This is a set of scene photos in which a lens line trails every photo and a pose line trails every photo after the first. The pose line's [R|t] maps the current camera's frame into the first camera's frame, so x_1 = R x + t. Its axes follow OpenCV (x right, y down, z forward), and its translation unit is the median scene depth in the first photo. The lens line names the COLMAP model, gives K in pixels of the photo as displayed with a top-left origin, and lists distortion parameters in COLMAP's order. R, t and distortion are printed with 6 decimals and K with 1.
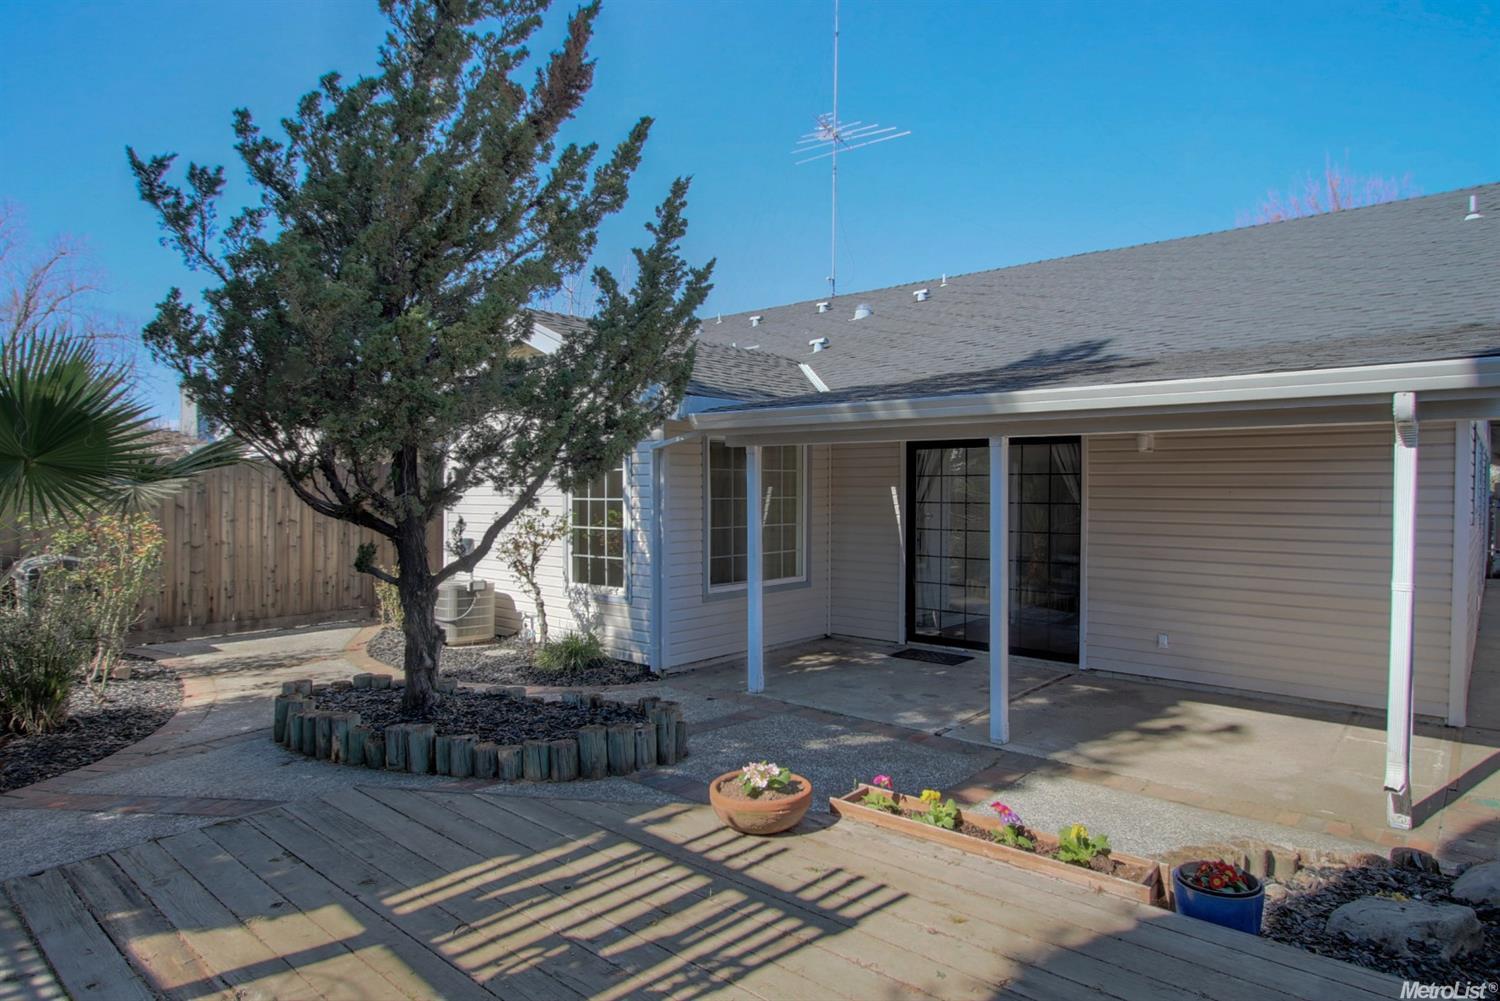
lens RADIAL K [[863.1, 0, 750.0], [0, 863.1, 500.5], [0, 0, 1]] dist [0.002143, 0.000537]
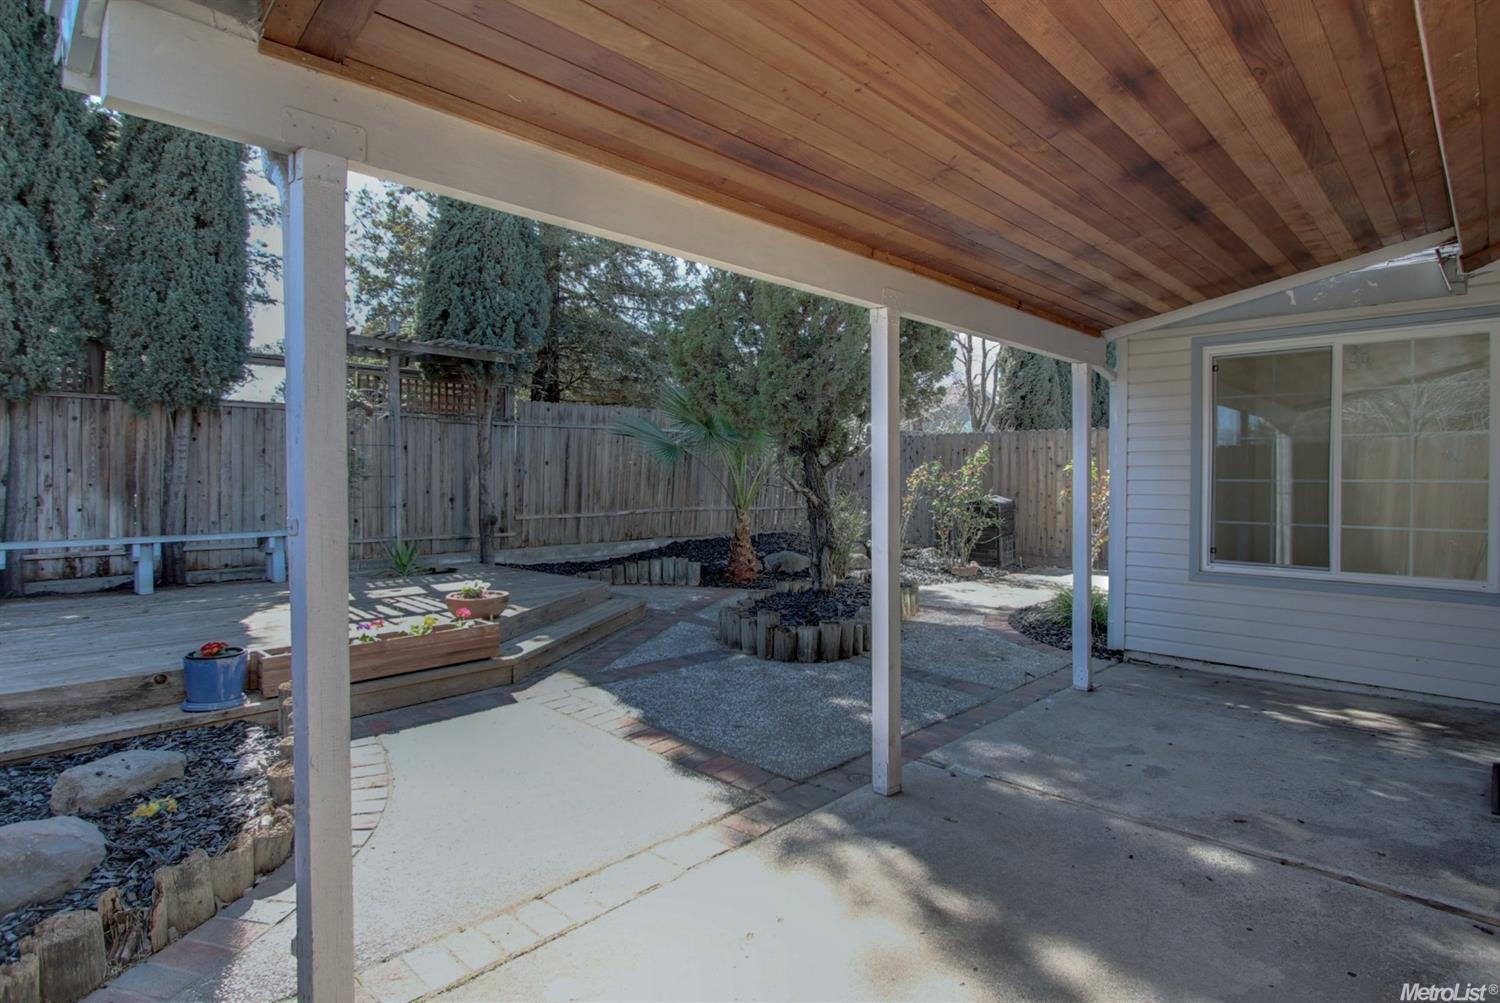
lens RADIAL K [[772.3, 0, 755.5], [0, 772.3, 474.1], [0, 0, 1]] dist [-0.010935, 0.000198]
pose [[-0.041236, -0.003429, -0.999144, 0.855856], [-0.018984, 0.999816, -0.002648, 0.051908], [0.998969, 0.018859, -0.041293, 0.918562]]
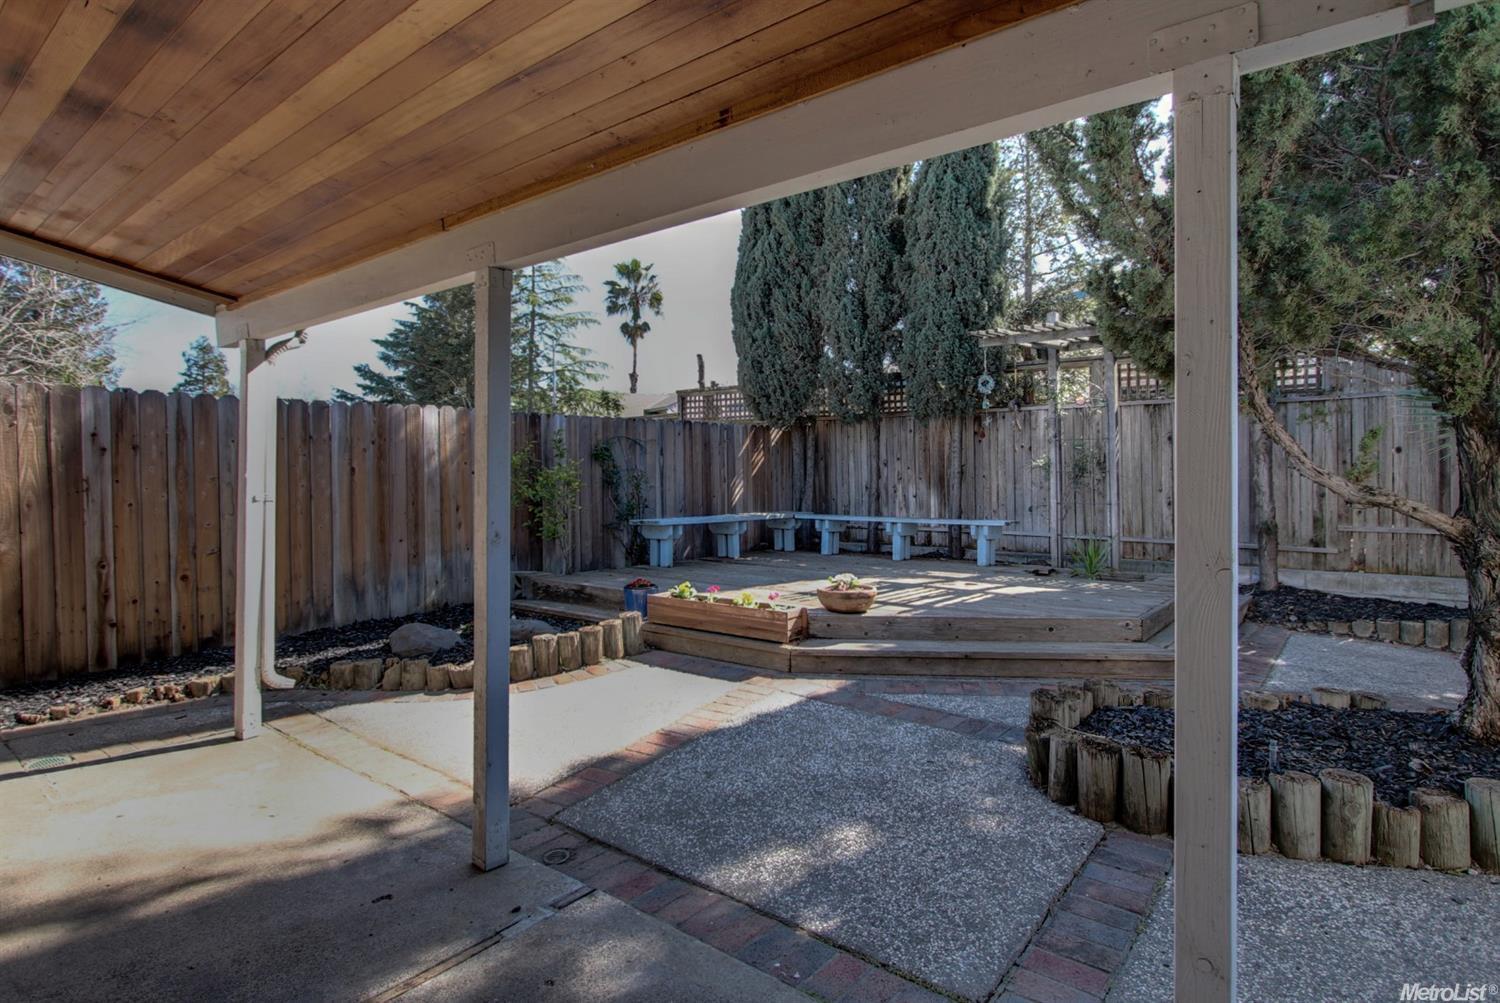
lens RADIAL K [[772.3, 0, 755.5], [0, 772.3, 474.1], [0, 0, 1]] dist [-0.010935, 0.000198]
pose [[-0.997655, 0.005136, -0.068245, 0.163691], [0.003847, 0.999812, 0.019008, 0.043357], [0.068329, 0.018701, -0.997488, 1.452320]]
